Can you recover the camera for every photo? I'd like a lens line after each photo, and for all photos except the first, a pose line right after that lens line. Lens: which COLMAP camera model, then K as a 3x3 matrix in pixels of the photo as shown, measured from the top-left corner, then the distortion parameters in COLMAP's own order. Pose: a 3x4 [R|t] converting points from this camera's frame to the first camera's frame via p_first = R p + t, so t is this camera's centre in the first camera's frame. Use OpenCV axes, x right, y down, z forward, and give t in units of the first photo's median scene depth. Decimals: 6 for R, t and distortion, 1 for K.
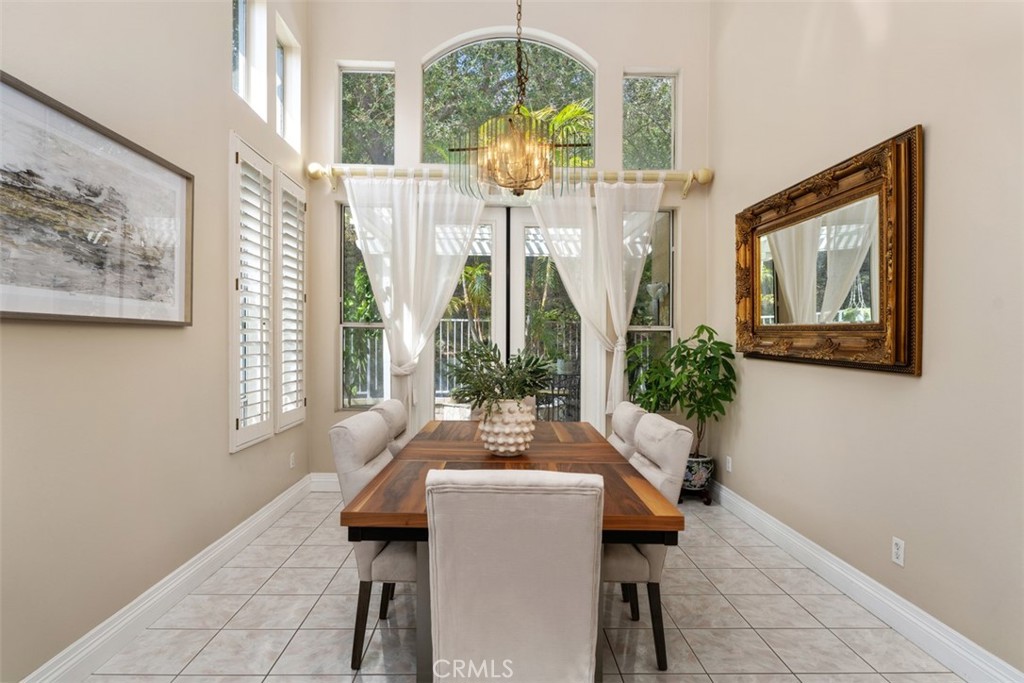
lens RADIAL K [[568.2, 0, 508.8], [0, 568.2, 338.4], [0, 0, 1]] dist [-0.000040, 0.000008]
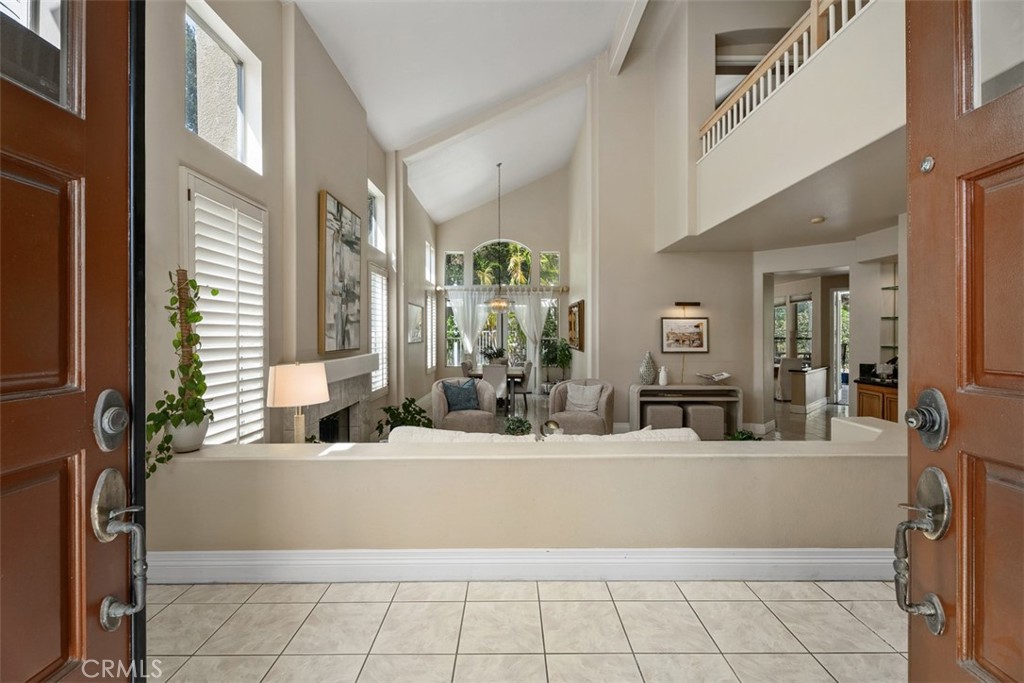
lens RADIAL K [[451.5, 0, 517.9], [0, 451.5, 338.7], [0, 0, 1]] dist [0.002921, 0.000863]
pose [[0.999926, -0.007944, -0.009258, 0.114307], [0.008048, 0.999904, 0.011235, -0.049358], [0.009168, -0.011309, 0.999894, -1.484493]]
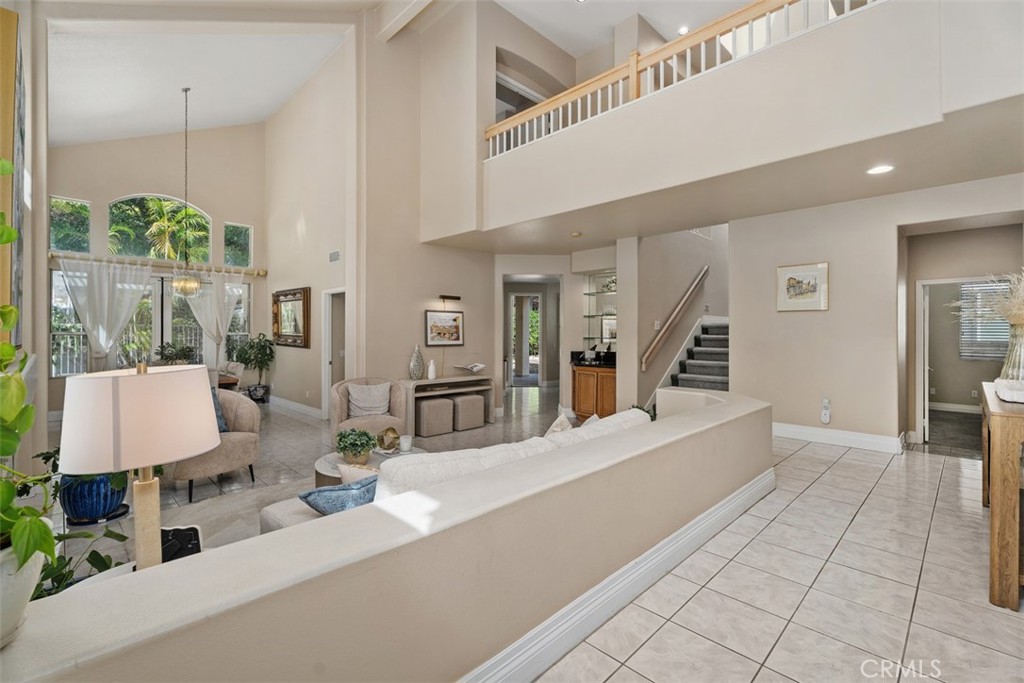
lens RADIAL K [[451.5, 0, 510.6], [0, 451.5, 332.4], [0, 0, 1]] dist [0.002921, 0.000863]
pose [[0.722313, -0.005051, 0.691548, -0.248359], [0.002171, 0.999985, 0.005036, -0.032640], [-0.691563, -0.002137, 0.722313, -1.216177]]
